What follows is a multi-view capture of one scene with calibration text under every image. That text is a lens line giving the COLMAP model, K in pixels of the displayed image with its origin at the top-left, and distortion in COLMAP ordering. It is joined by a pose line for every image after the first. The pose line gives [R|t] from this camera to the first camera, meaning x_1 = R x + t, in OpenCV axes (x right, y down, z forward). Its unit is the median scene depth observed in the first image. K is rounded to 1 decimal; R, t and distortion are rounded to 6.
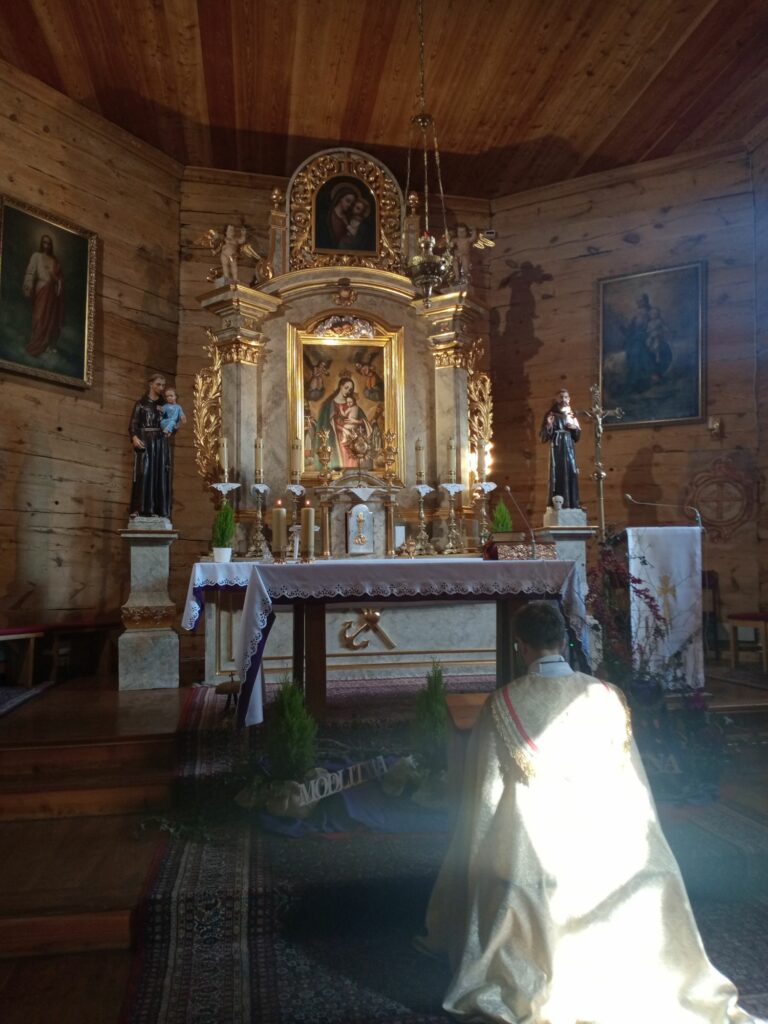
lens RADIAL K [[828.0, 0, 374.0], [0, 828.0, 514.0], [0, 0, 1]] dist [0.095378, -0.168513]
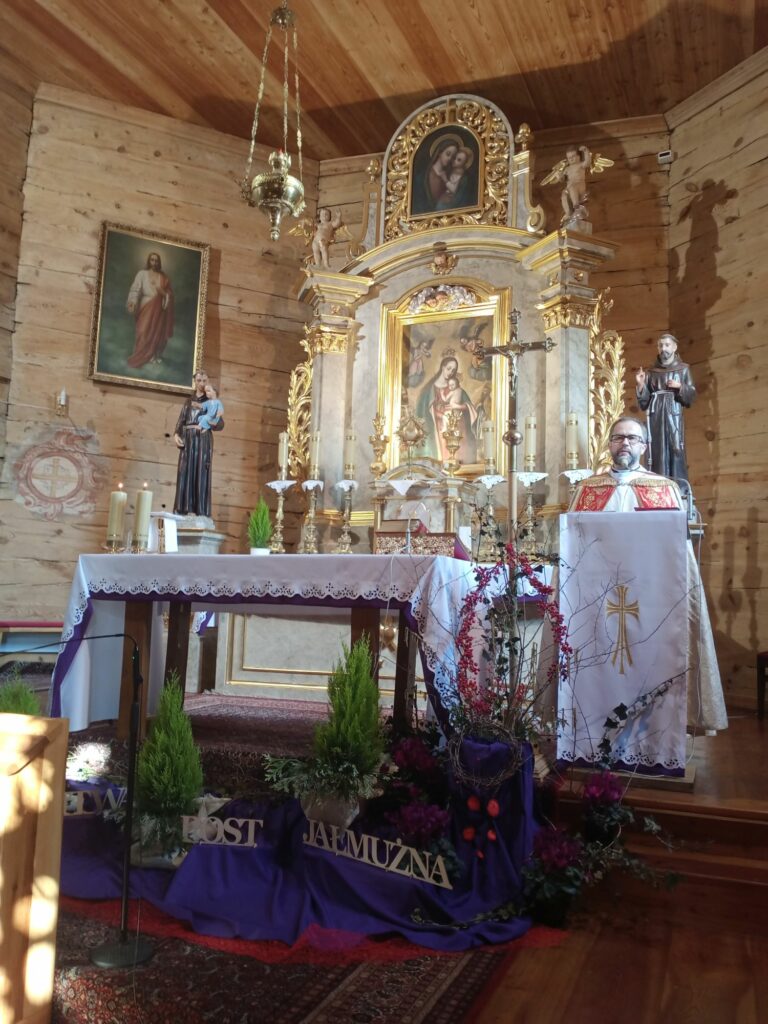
lens RADIAL K [[829.3, 0, 370.0], [0, 829.3, 514.6], [0, 0, 1]] dist [0.081517, -0.168612]
pose [[0.847791, -0.013684, -0.530154, 0.358954], [-0.004170, 0.999464, -0.032466, 0.027733], [0.530315, 0.029735, 0.847279, 0.235780]]
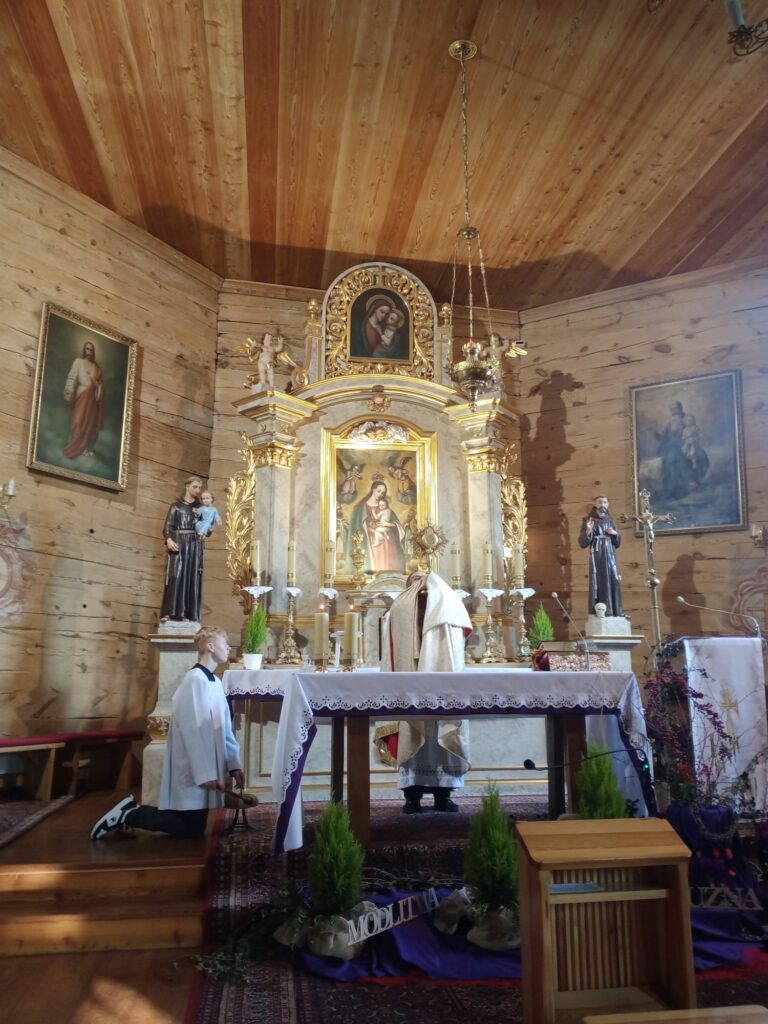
lens RADIAL K [[827.5, 0, 372.8], [0, 827.5, 512.3], [0, 0, 1]] dist [0.133209, -0.290676]
pose [[0.999839, 0.007234, -0.016422, -0.024688], [-0.009269, 0.991803, -0.127437, -0.000363], [0.015366, 0.127569, 0.991711, 0.018398]]
